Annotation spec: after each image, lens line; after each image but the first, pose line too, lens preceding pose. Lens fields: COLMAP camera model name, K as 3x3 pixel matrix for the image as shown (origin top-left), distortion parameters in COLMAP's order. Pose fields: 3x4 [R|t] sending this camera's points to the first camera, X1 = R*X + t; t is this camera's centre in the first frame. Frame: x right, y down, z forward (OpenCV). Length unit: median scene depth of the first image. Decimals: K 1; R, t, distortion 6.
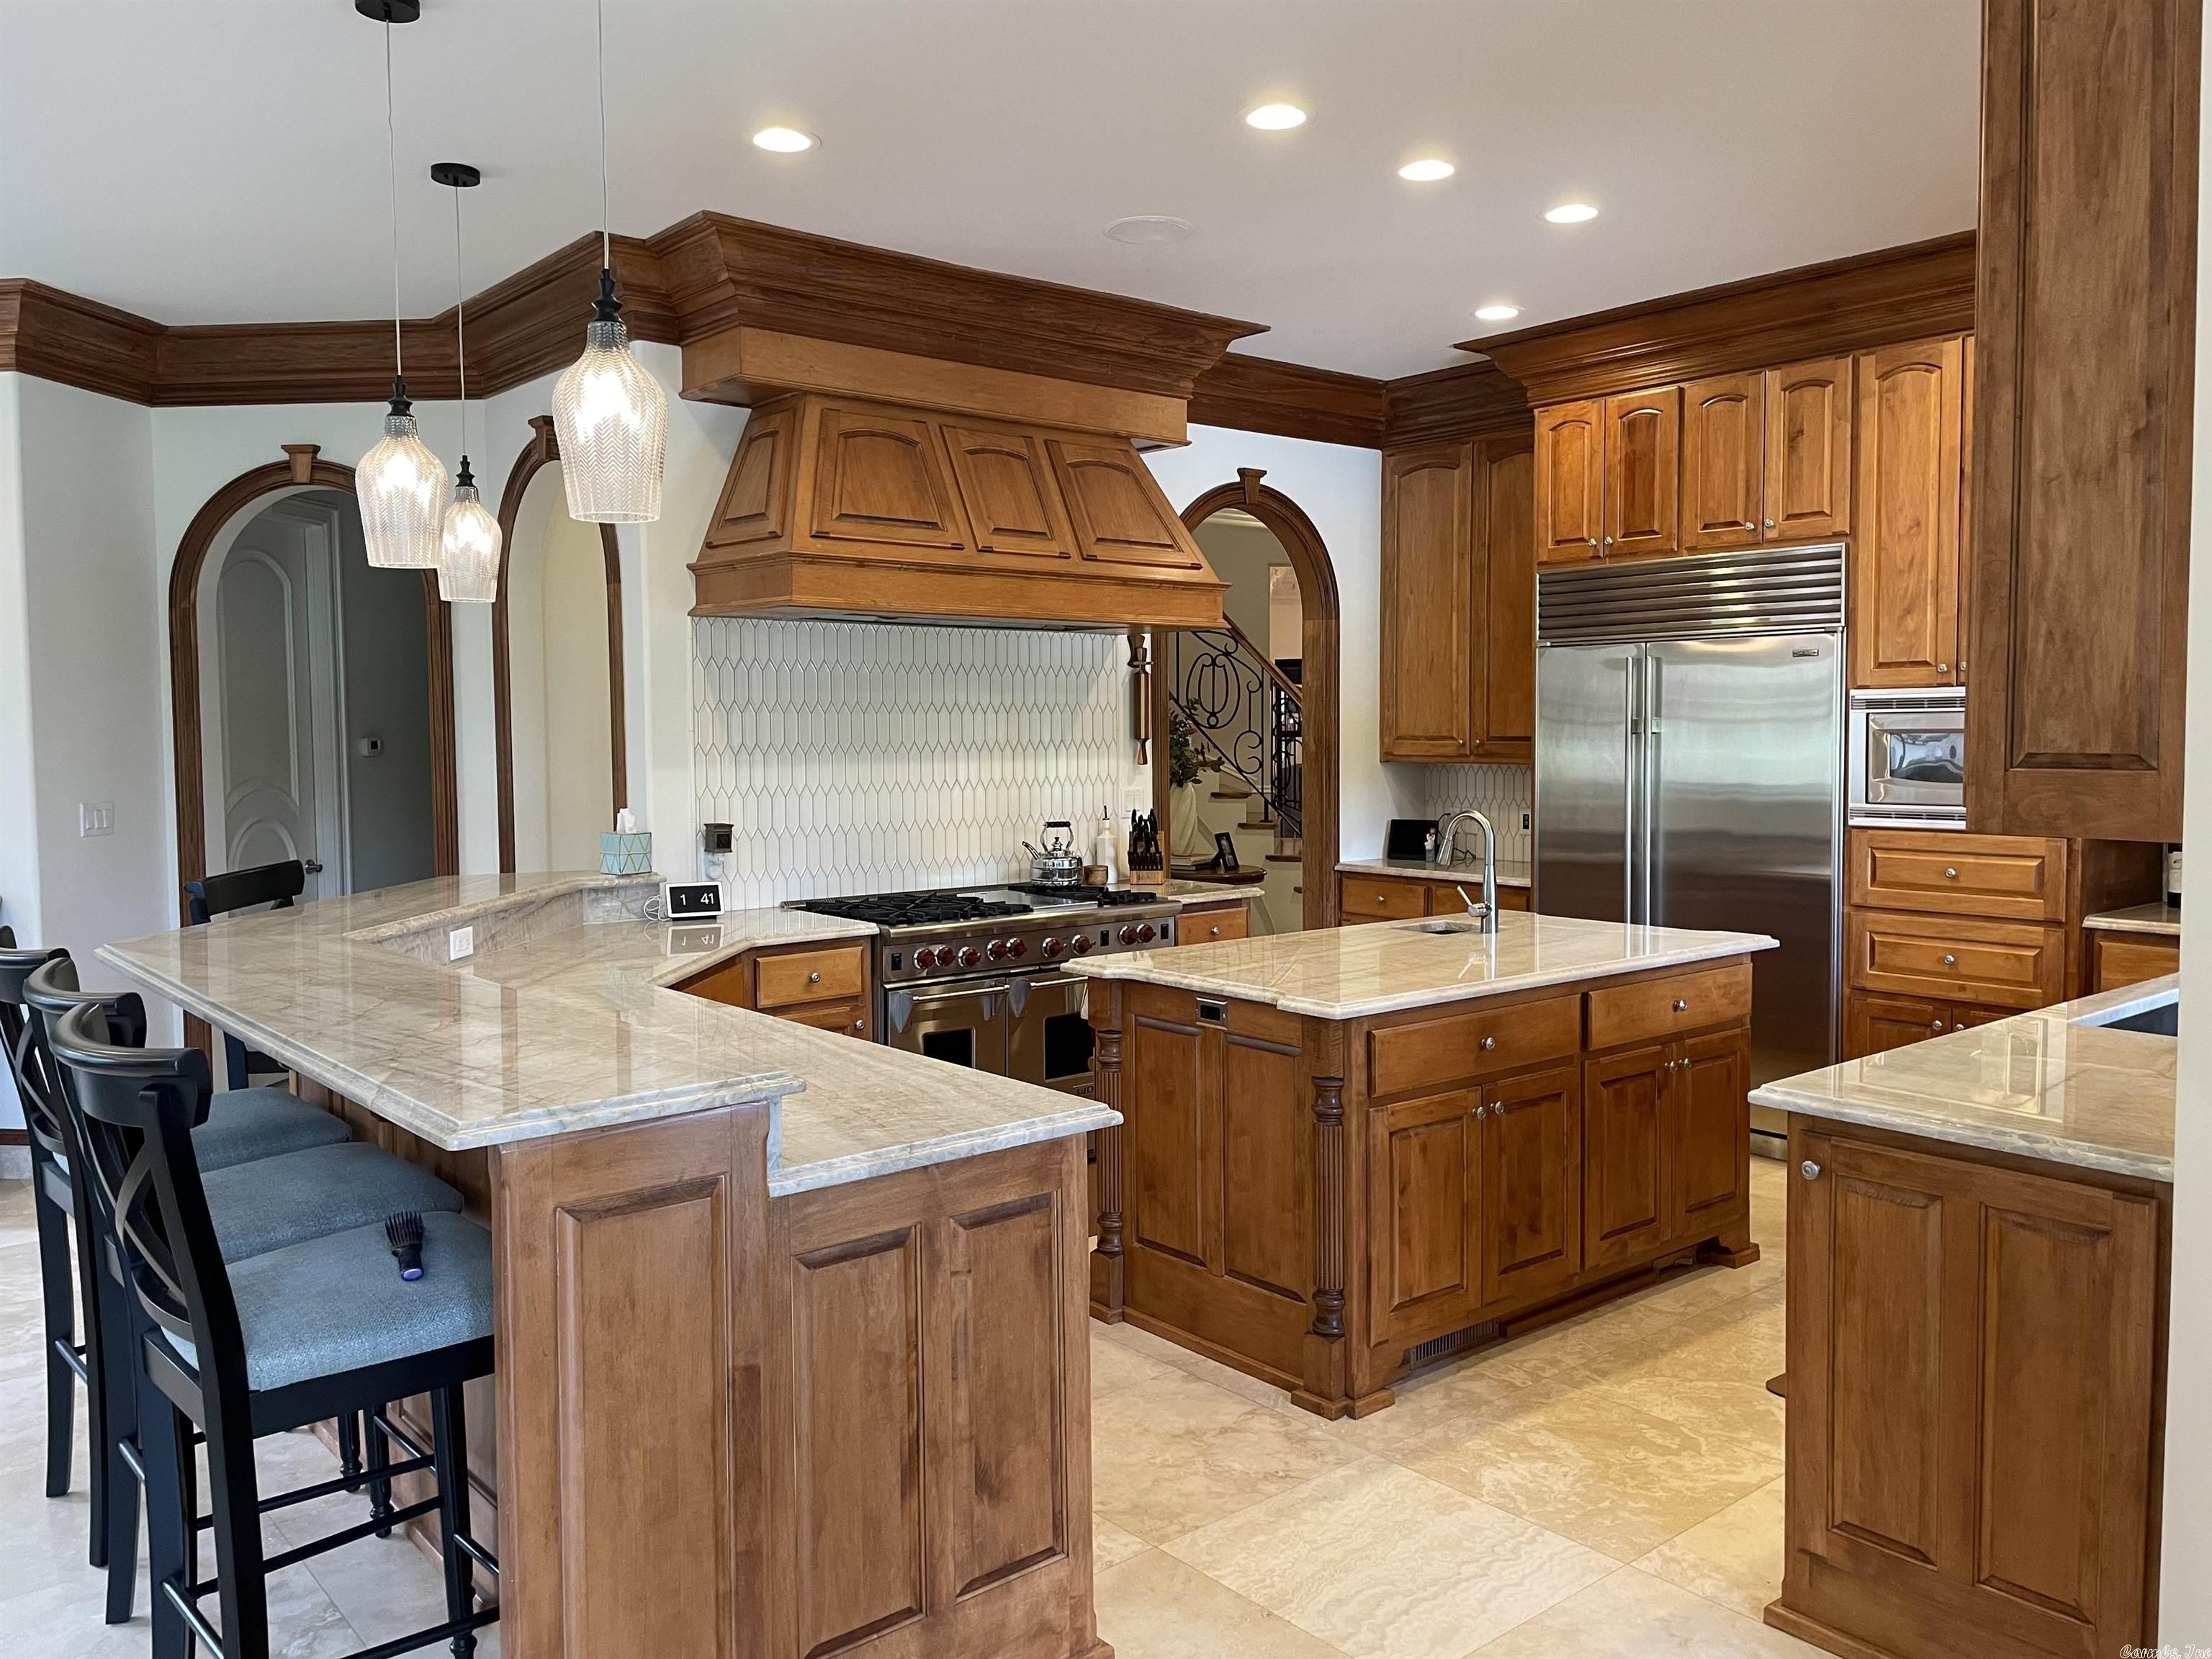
lens RADIAL K [[1683.9, 0, 1124.8], [0, 1683.9, 812.9], [0, 0, 1]] dist [0.112316, -0.160706]
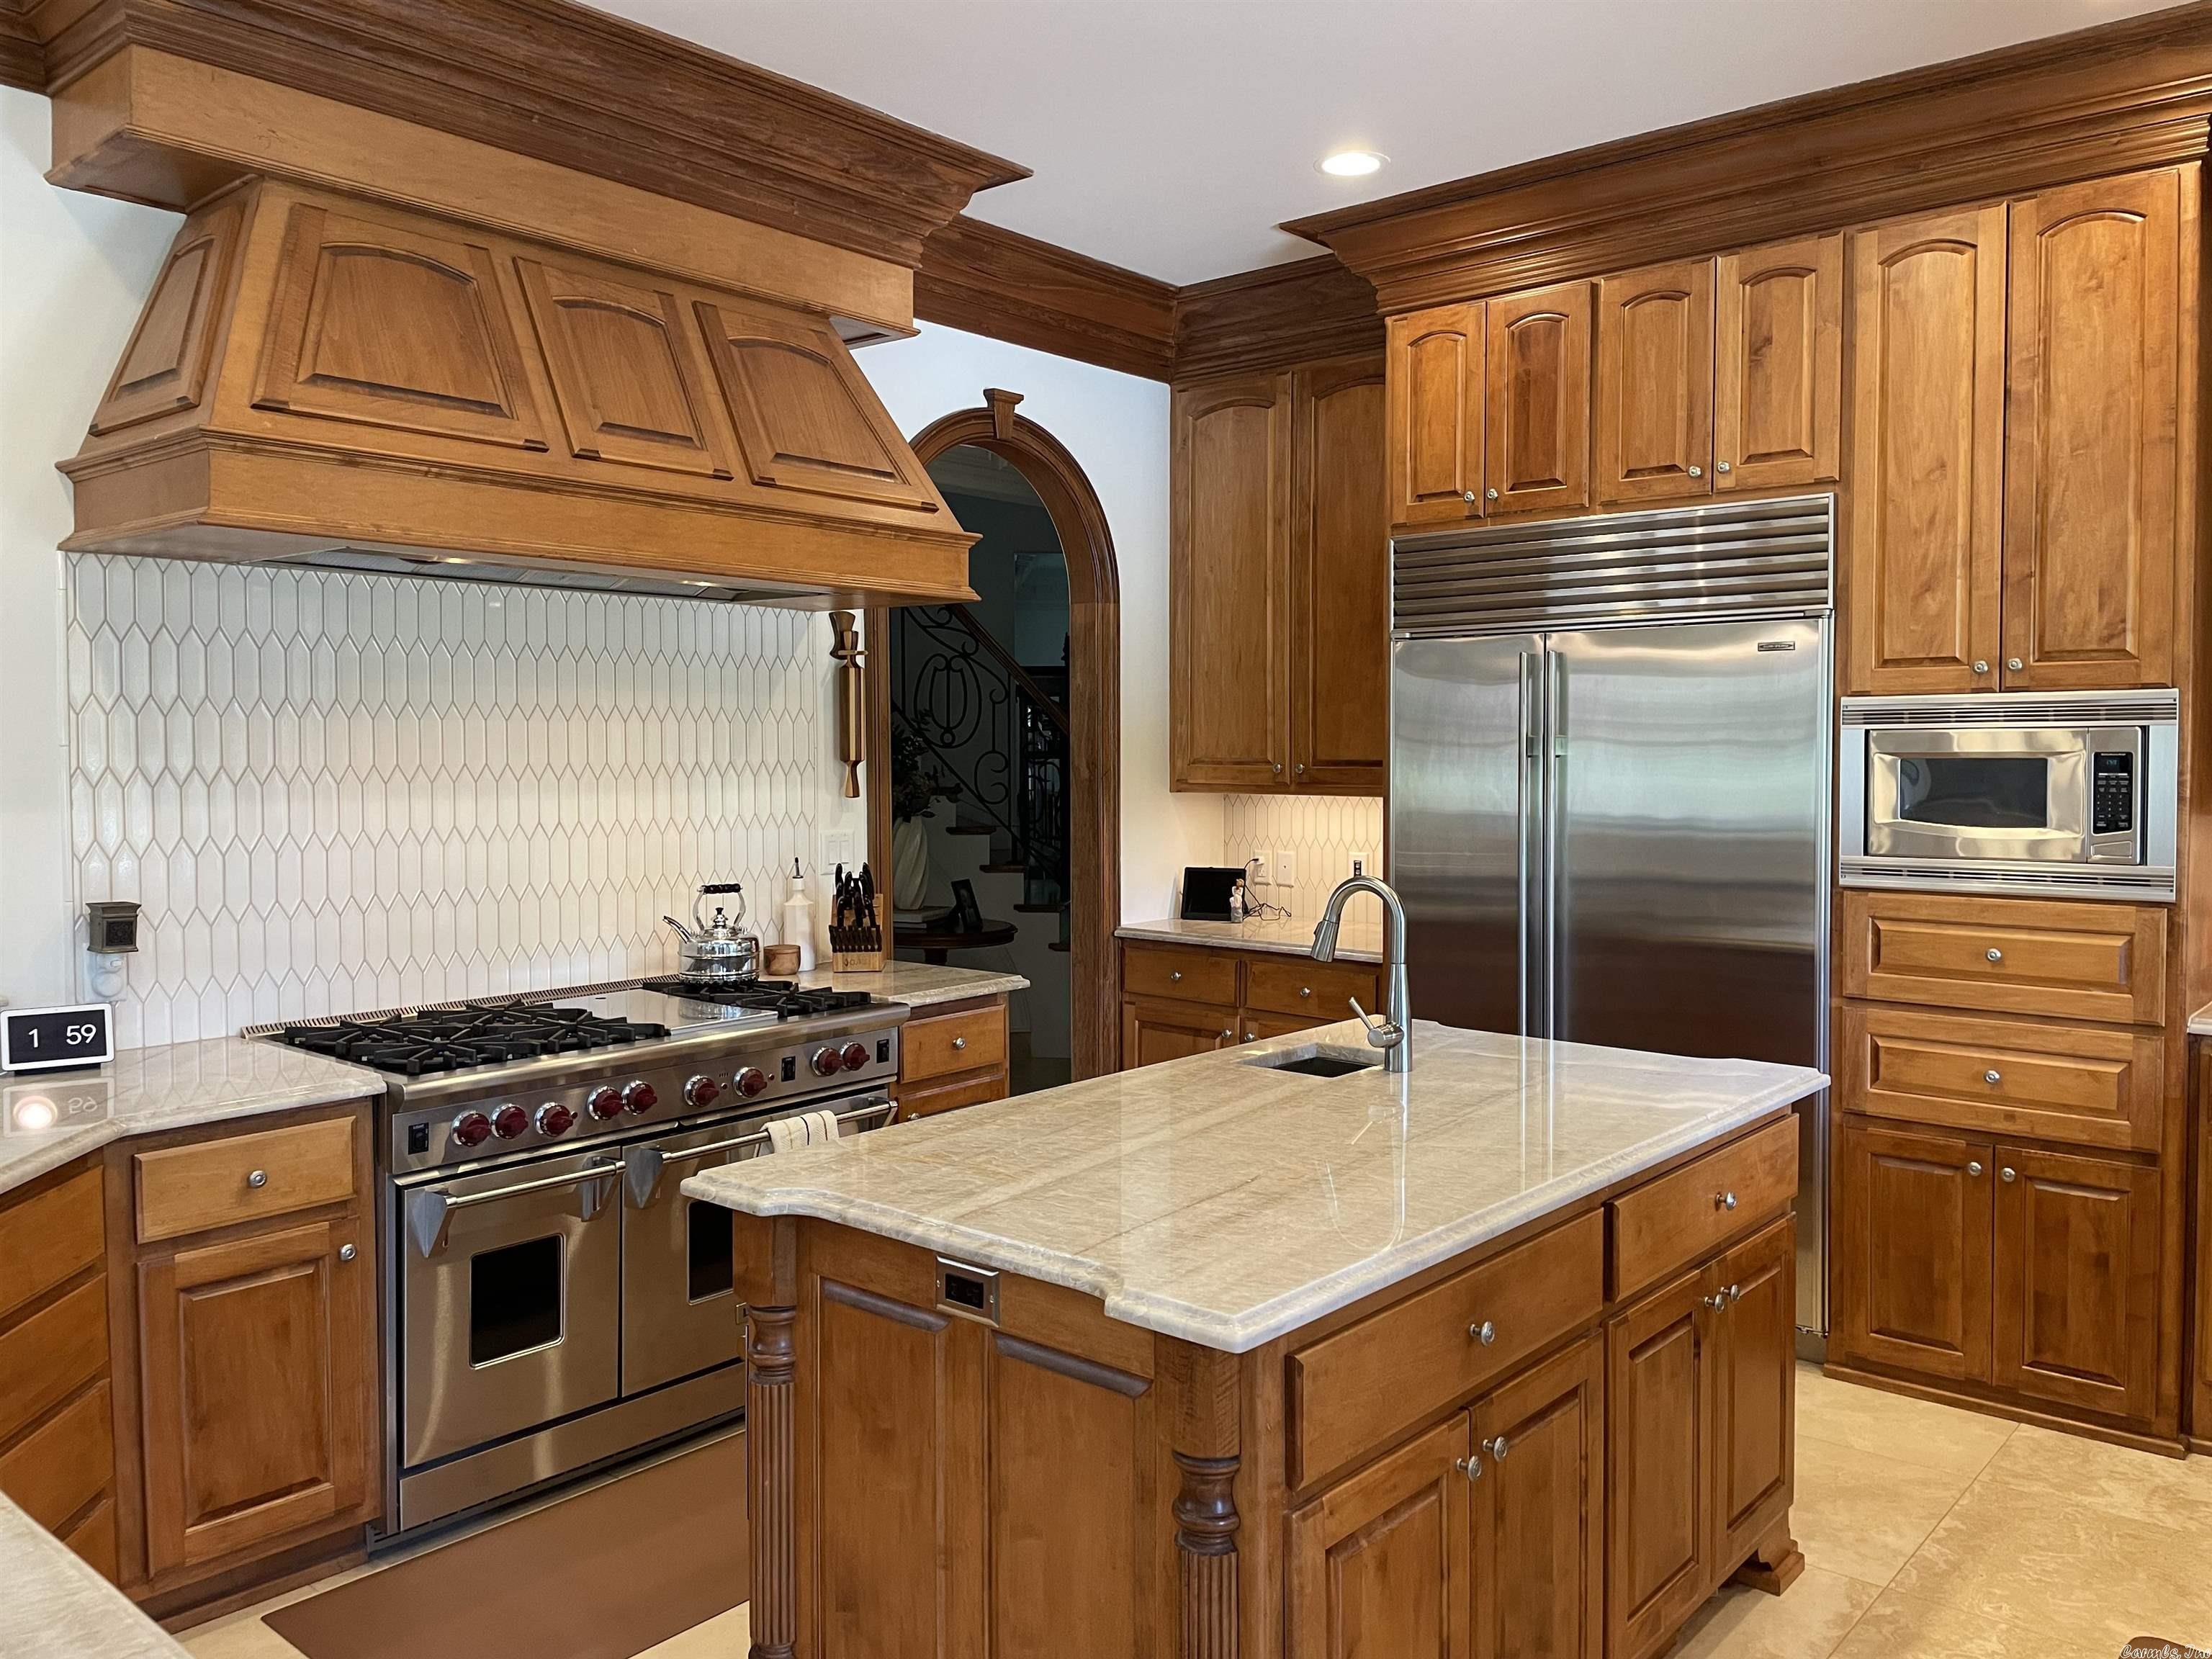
lens RADIAL K [[1683.9, 0, 1124.8], [0, 1683.9, 812.9], [0, 0, 1]] dist [0.112316, -0.160706]
pose [[0.987017, -0.001599, 0.160608, 0.011198], [0.003545, 0.999924, -0.011830, -0.015930], [-0.160576, 0.012246, 0.986947, 0.338920]]
